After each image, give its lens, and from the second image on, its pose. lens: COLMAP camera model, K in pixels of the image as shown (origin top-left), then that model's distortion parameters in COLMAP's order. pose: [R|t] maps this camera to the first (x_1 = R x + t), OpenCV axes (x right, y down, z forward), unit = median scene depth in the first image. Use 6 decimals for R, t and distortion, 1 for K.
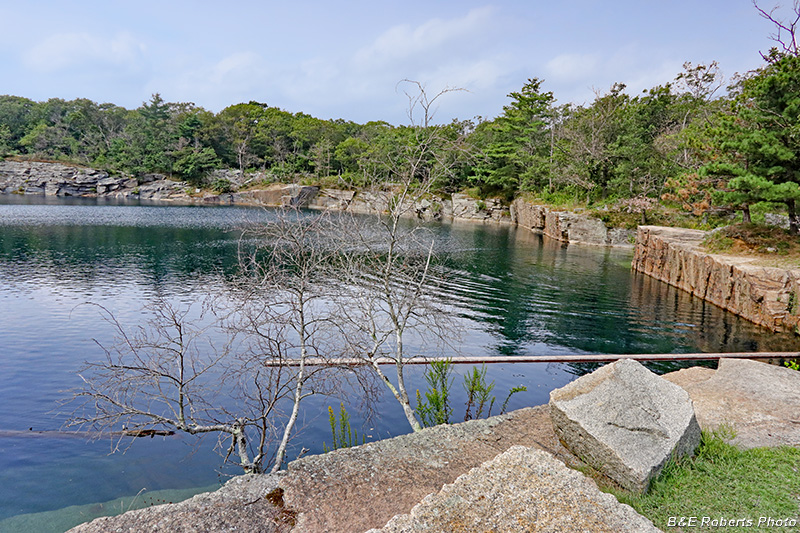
lens RADIAL K [[570.2, 0, 400.0], [0, 570.2, 266.5], [0, 0, 1]] dist [-0.003304, 0.000372]
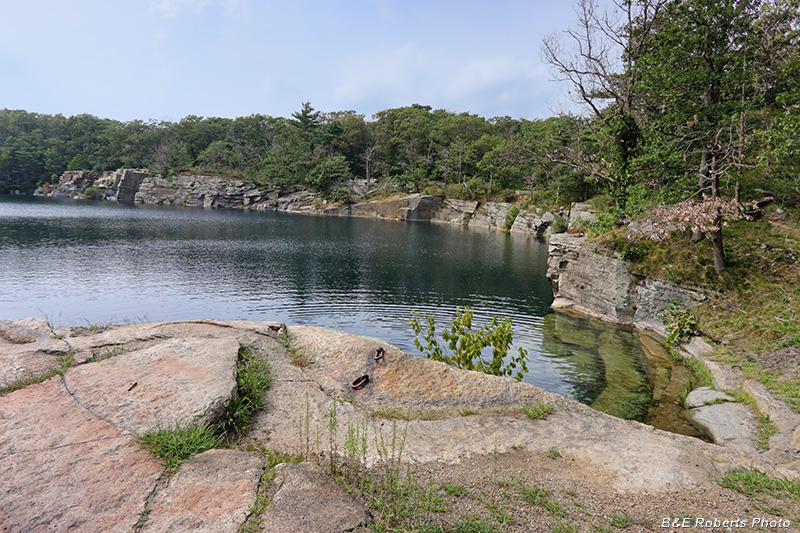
lens RADIAL K [[558.3, 0, 400.0], [0, 558.3, 266.5], [0, 0, 1]] dist [0.000163, -0.001315]
pose [[0.881723, 0.050280, -0.469081, 0.180710], [-0.062195, 0.998015, -0.009933, -0.027281], [0.467650, 0.037933, 0.883099, 0.260494]]
